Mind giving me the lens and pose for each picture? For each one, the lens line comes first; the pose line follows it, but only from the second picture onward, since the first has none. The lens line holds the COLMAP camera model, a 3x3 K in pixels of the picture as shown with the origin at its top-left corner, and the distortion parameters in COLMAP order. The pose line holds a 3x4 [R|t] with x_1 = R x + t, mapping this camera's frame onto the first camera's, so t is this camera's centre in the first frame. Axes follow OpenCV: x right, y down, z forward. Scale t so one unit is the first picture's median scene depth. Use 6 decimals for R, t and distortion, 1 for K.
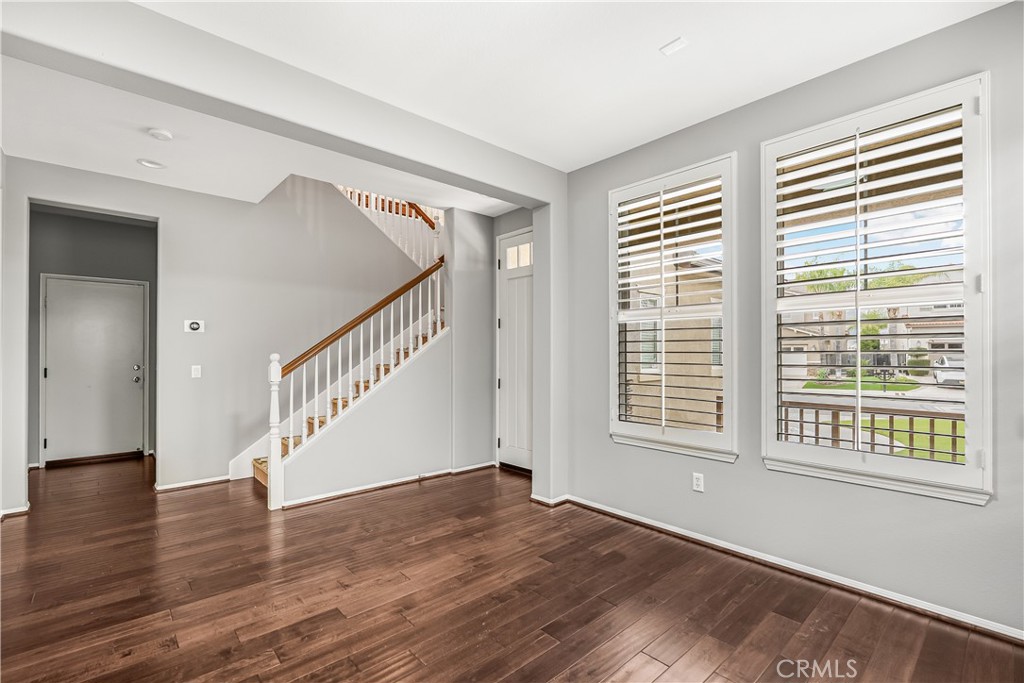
lens RADIAL K [[462.3, 0, 512.4], [0, 462.3, 349.5], [0, 0, 1]] dist [-0.002124, -0.002400]
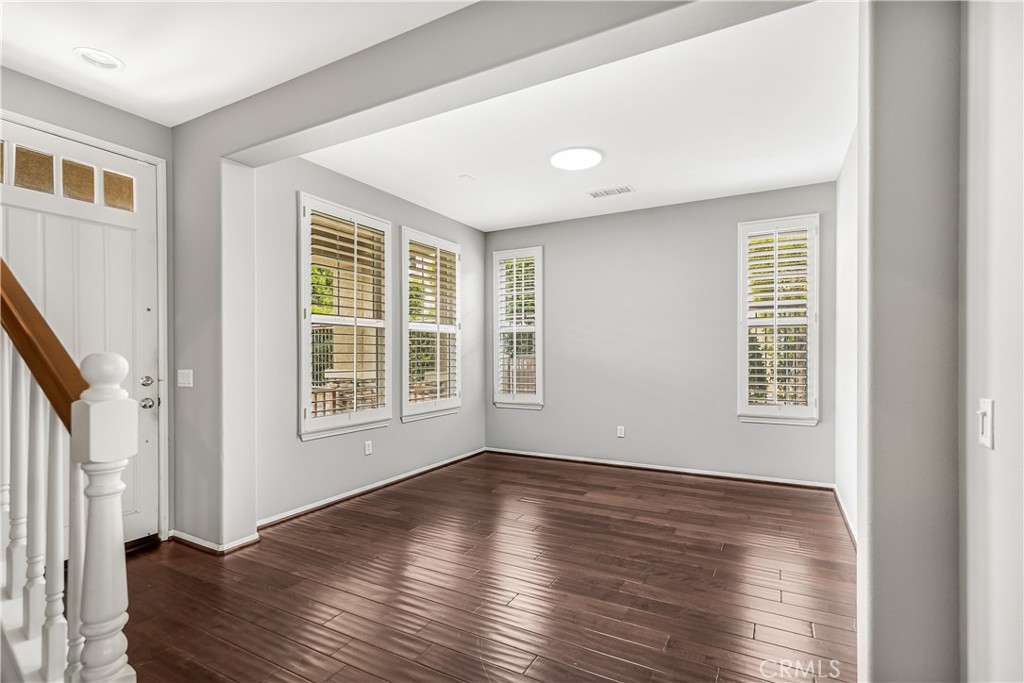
lens RADIAL K [[462.3, 0, 477.8], [0, 462.3, 356.4], [0, 0, 1]] dist [-0.002124, -0.002400]
pose [[-0.276825, -0.008447, 0.960883, -0.952847], [-0.006800, 0.999954, 0.006831, 0.004838], [-0.960896, -0.004643, -0.276870, 1.013665]]
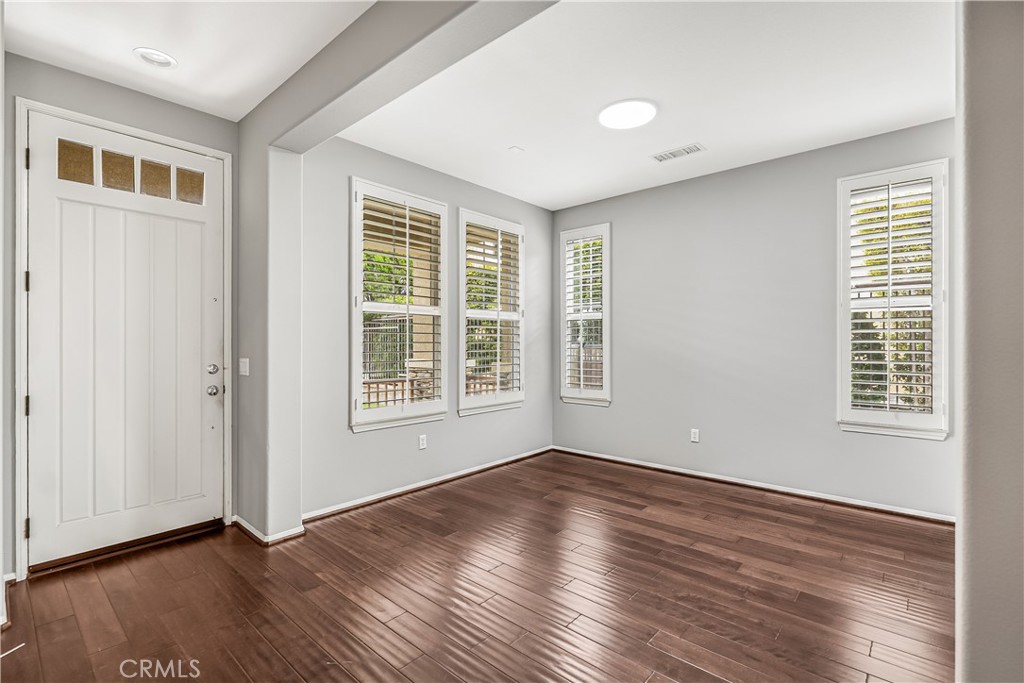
lens RADIAL K [[462.3, 0, 516.8], [0, 462.3, 341.5], [0, 0, 1]] dist [-0.002124, -0.002400]
pose [[-0.106713, -0.000213, 0.994290, -0.878422], [-0.008773, 0.999961, -0.000727, 0.003272], [-0.994251, -0.008800, -0.106710, 0.836134]]
